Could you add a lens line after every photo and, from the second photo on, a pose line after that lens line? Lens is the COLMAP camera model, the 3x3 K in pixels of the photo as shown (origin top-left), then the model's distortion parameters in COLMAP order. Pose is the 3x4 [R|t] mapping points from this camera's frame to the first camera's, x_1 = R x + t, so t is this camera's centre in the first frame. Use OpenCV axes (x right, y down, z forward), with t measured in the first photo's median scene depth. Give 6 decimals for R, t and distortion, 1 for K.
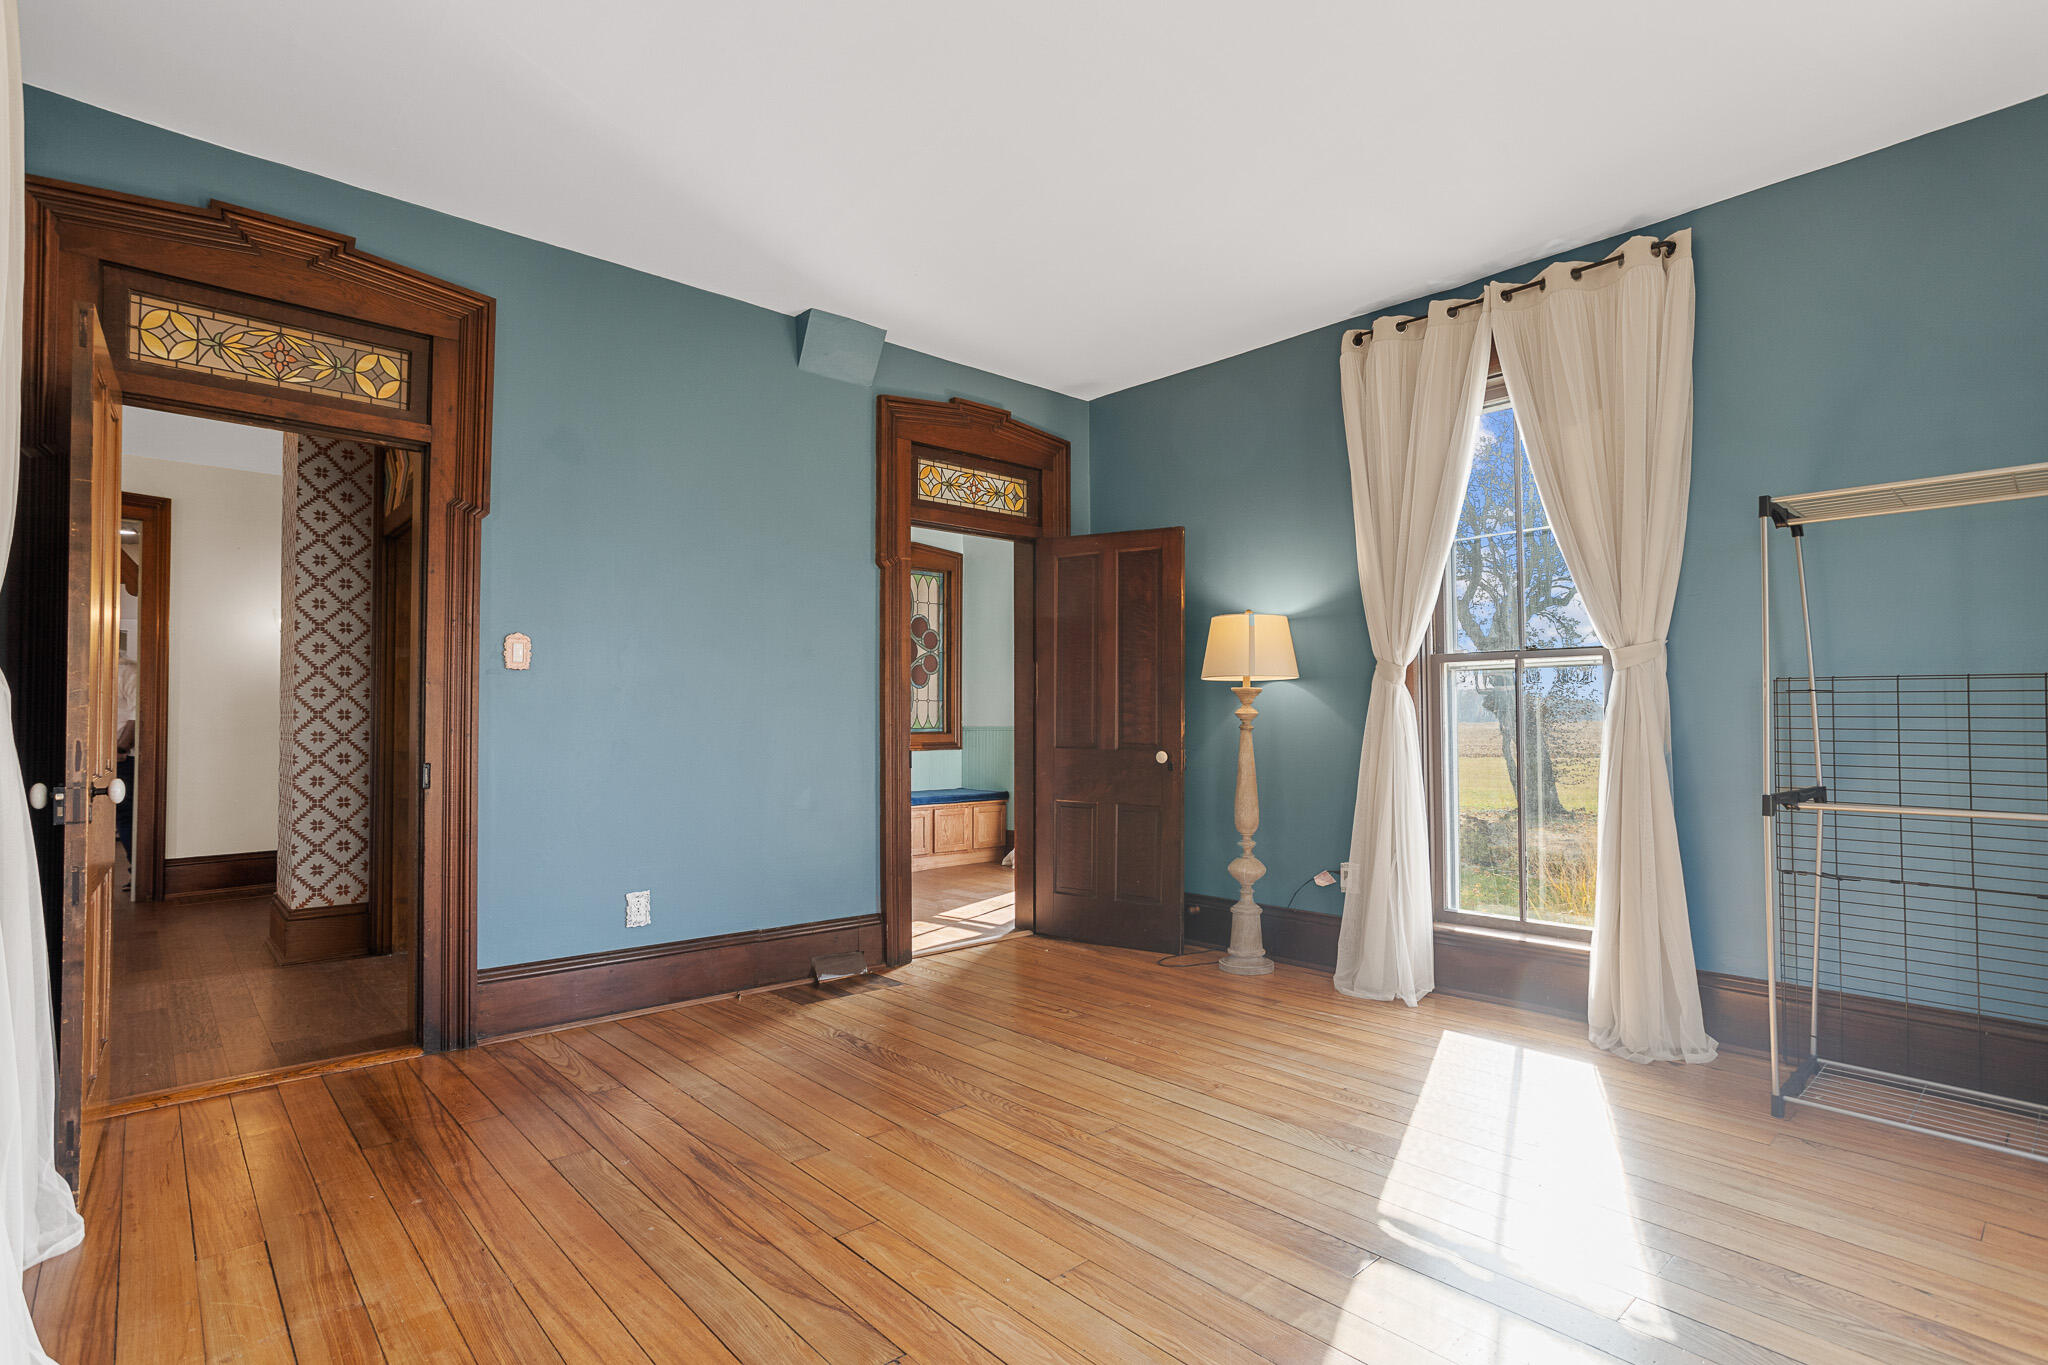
lens RADIAL K [[1001.1, 0, 1024.0], [0, 1001.1, 682.5], [0, 0, 1]] dist [-0.003629, -0.000305]
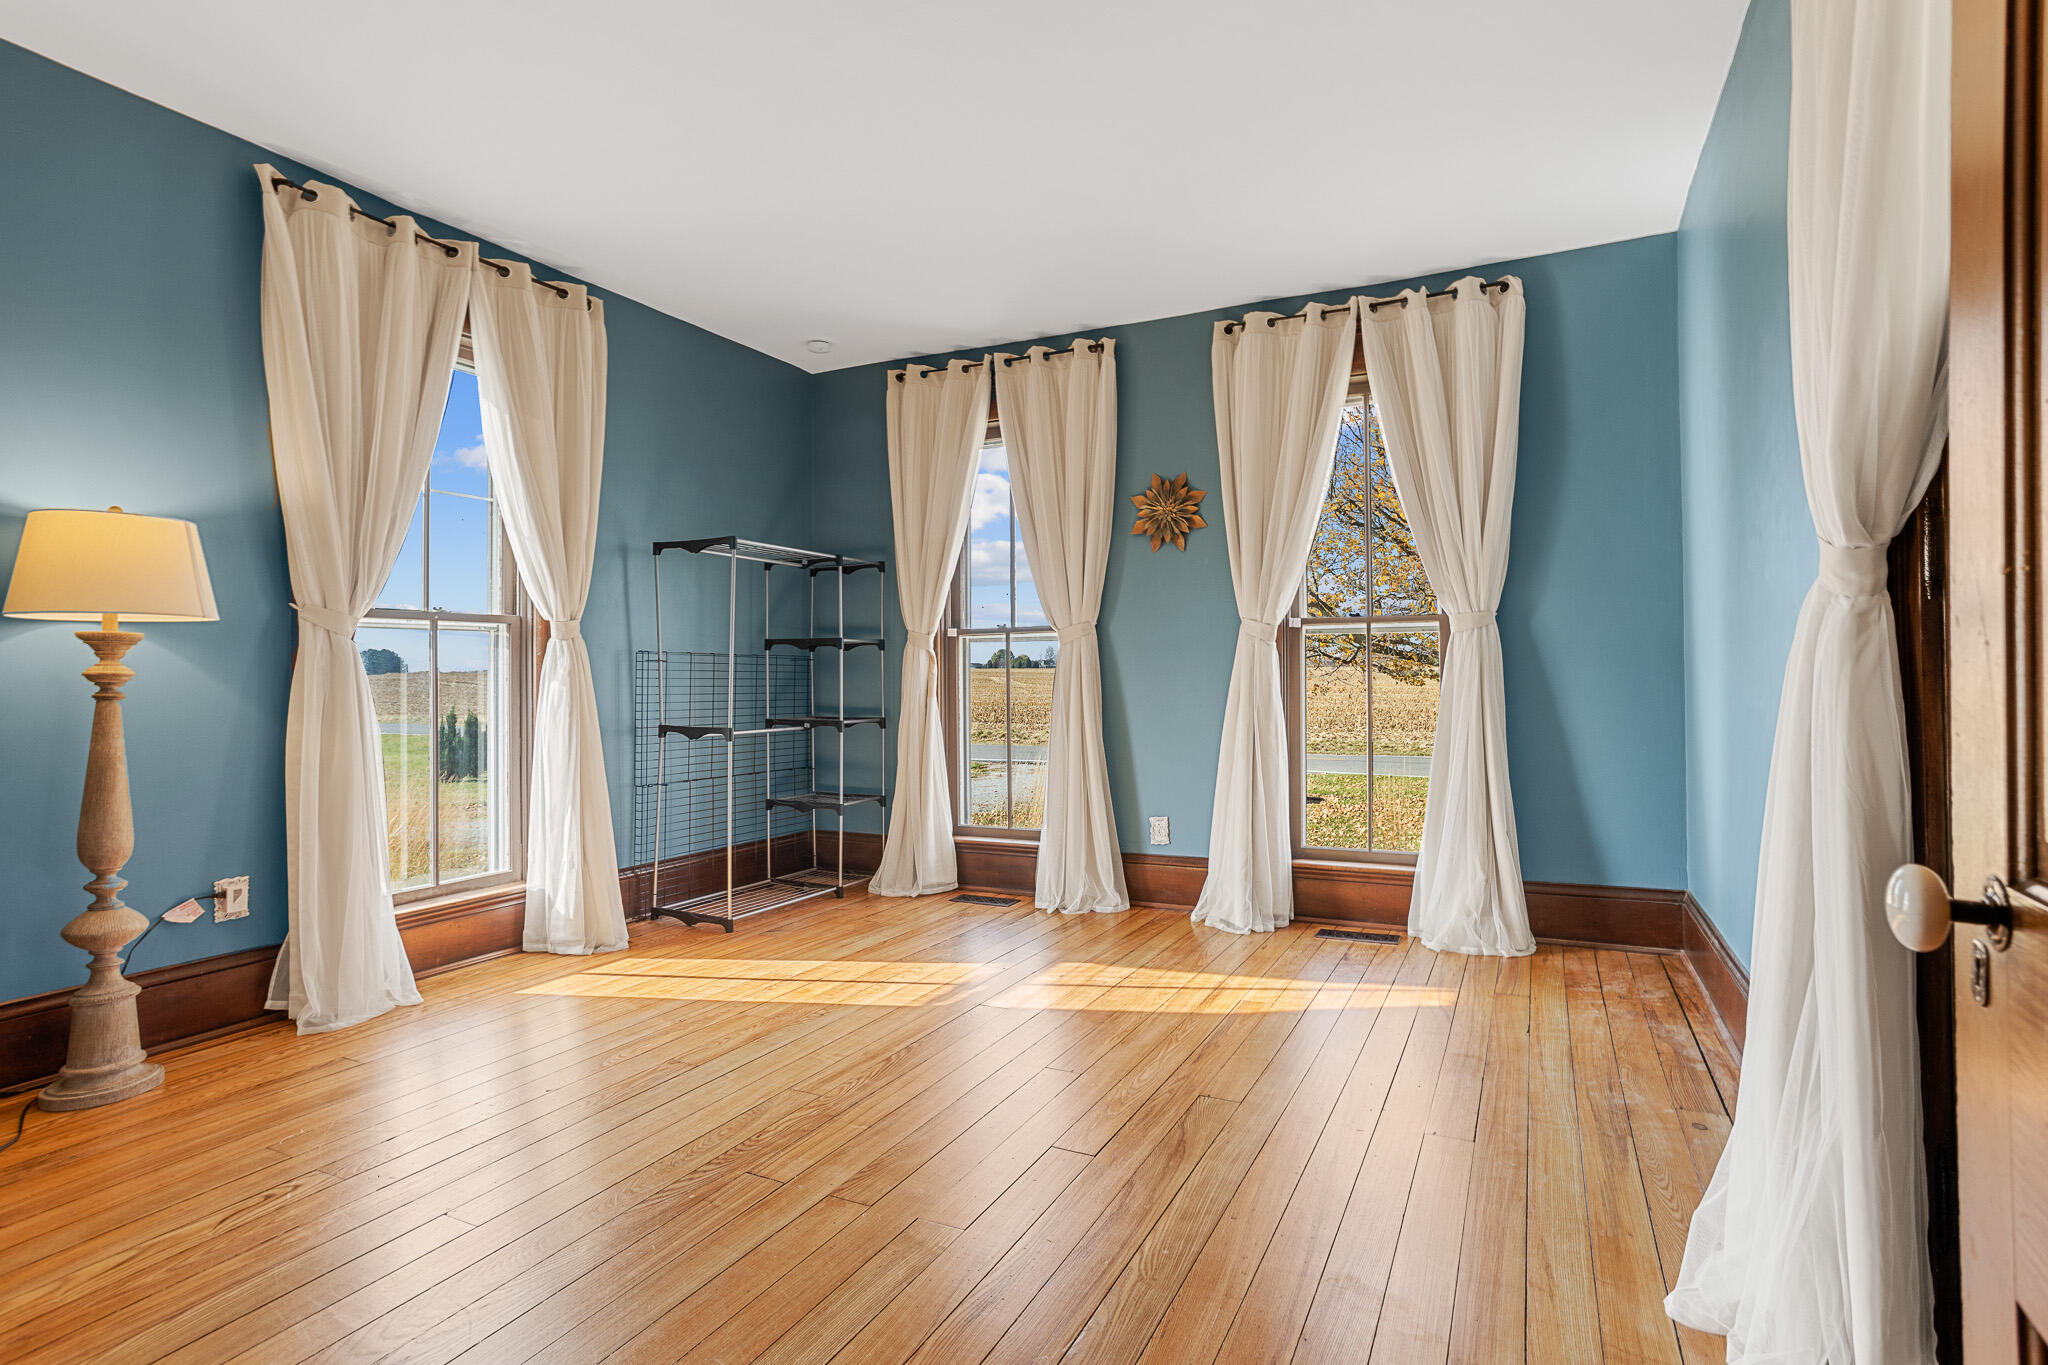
lens RADIAL K [[1066.8, 0, 1024.0], [0, 1066.8, 682.5], [0, 0, 1]] dist [-0.000520, -0.000228]
pose [[-0.376303, 0.004416, 0.926486, -0.820725], [-0.025864, 0.999549, -0.015269, 0.044597], [-0.926136, -0.029709, -0.376019, 1.016139]]
